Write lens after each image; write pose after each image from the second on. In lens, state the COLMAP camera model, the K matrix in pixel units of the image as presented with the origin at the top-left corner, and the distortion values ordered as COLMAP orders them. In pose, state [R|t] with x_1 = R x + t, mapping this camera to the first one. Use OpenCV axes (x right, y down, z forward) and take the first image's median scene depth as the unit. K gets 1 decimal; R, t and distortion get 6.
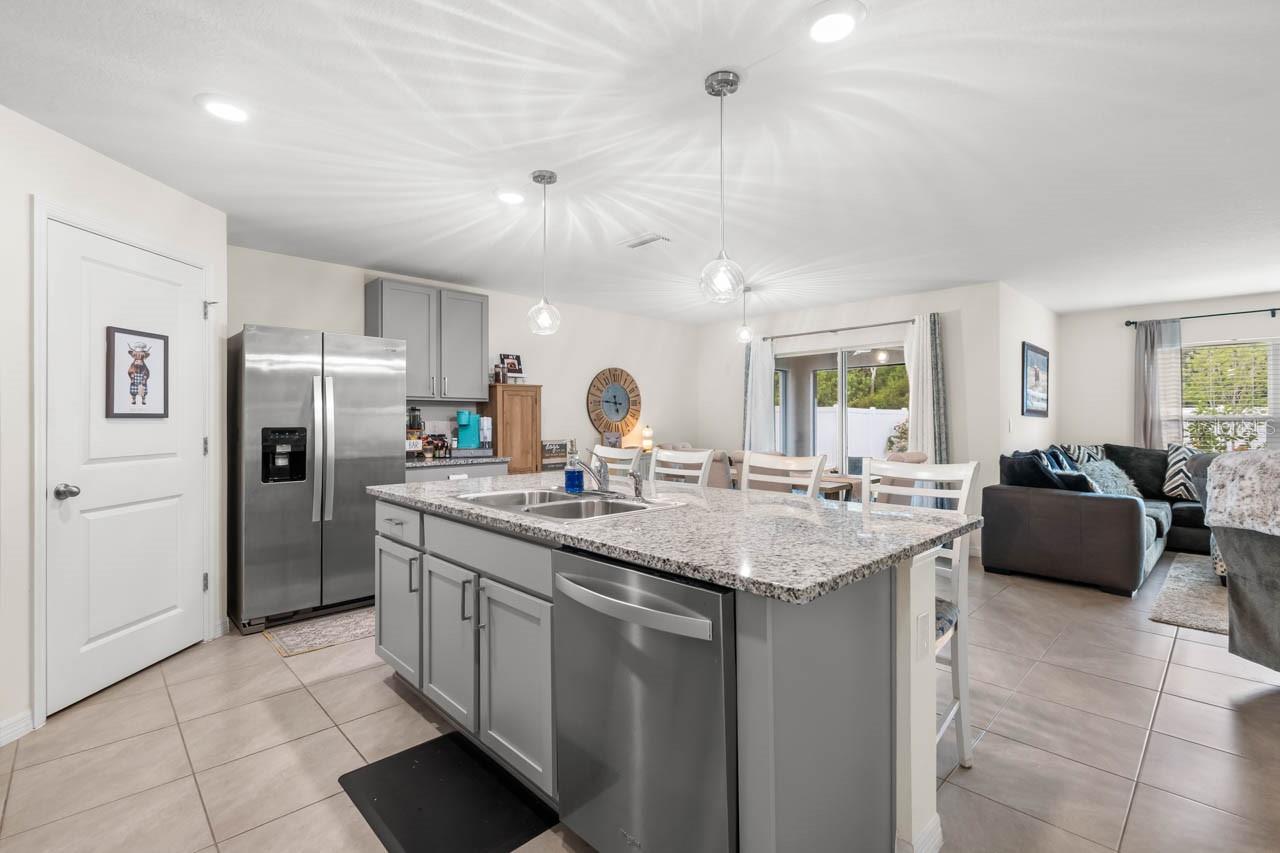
lens RADIAL K [[582.2, 0, 613.2], [0, 582.2, 419.4], [0, 0, 1]] dist [-0.000783, -0.000682]
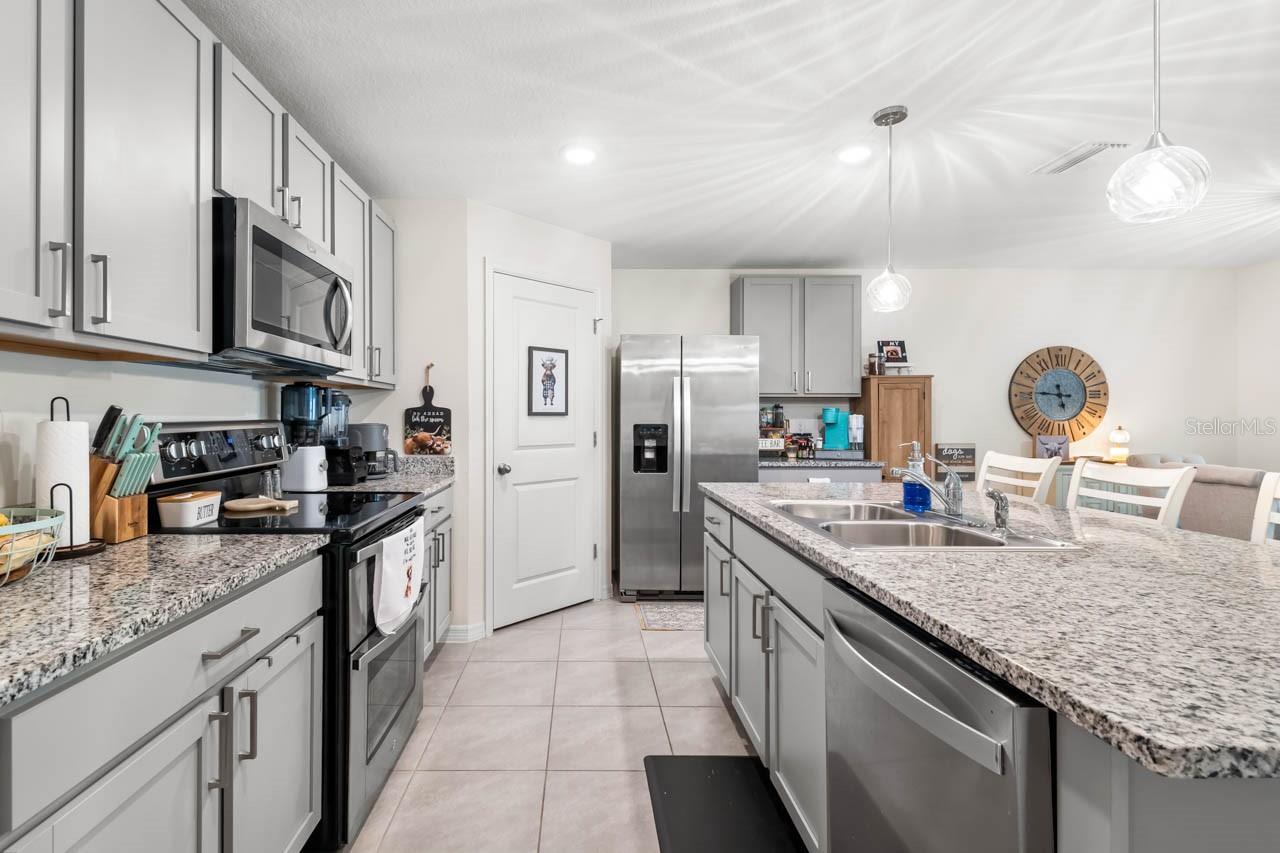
lens RADIAL K [[582.2, 0, 550.4], [0, 582.2, 420.8], [0, 0, 1]] dist [-0.000783, -0.000682]
pose [[0.724720, 0.005418, -0.689022, 0.075314], [-0.001532, 0.999979, 0.006252, 0.001054], [0.689042, -0.003475, 0.724713, 0.070657]]
